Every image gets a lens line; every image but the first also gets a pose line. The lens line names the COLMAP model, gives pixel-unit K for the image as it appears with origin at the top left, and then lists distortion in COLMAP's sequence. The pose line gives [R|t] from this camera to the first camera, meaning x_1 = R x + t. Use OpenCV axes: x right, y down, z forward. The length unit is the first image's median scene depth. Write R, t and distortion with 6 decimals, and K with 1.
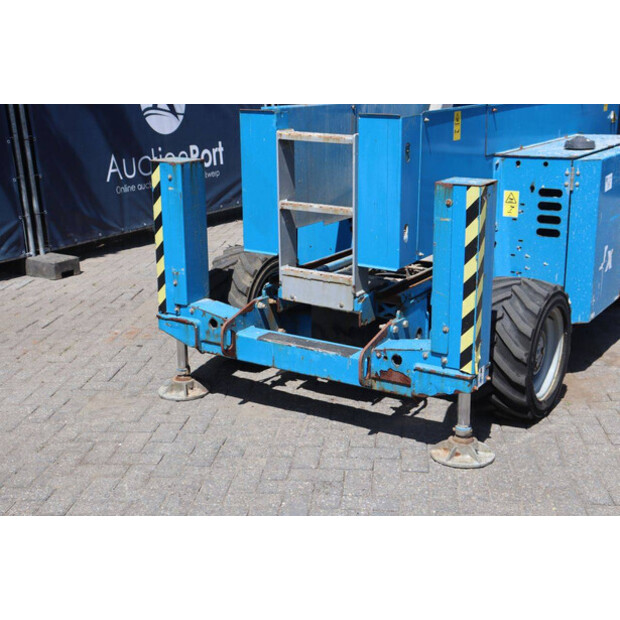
lens RADIAL K [[875.3, 0, 320.5], [0, 875.3, 294.9], [0, 0, 1]] dist [0.102590, 0.000000]
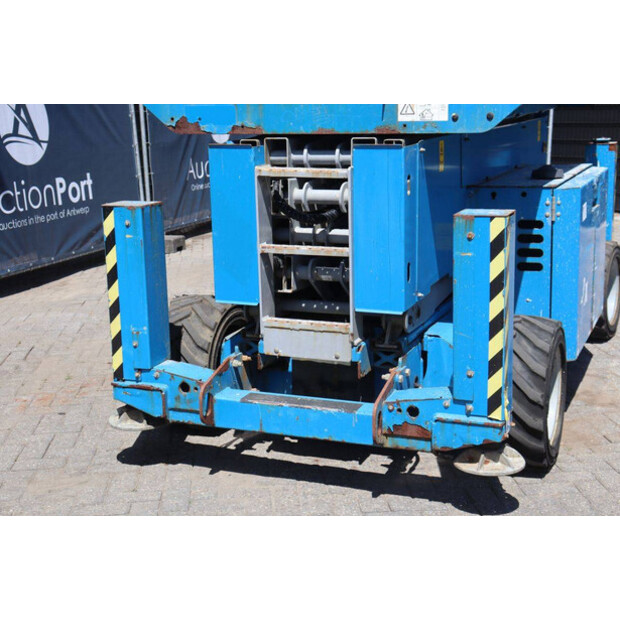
lens RADIAL K [[974.7, 0, 317.5], [0, 974.7, 301.0], [0, 0, 1]] dist [0.154379, 0.000000]
pose [[0.982249, -0.054255, 0.179564, -0.173050], [0.064065, 0.996728, -0.049290, 0.003338], [-0.176302, 0.059919, 0.982511, 0.015199]]
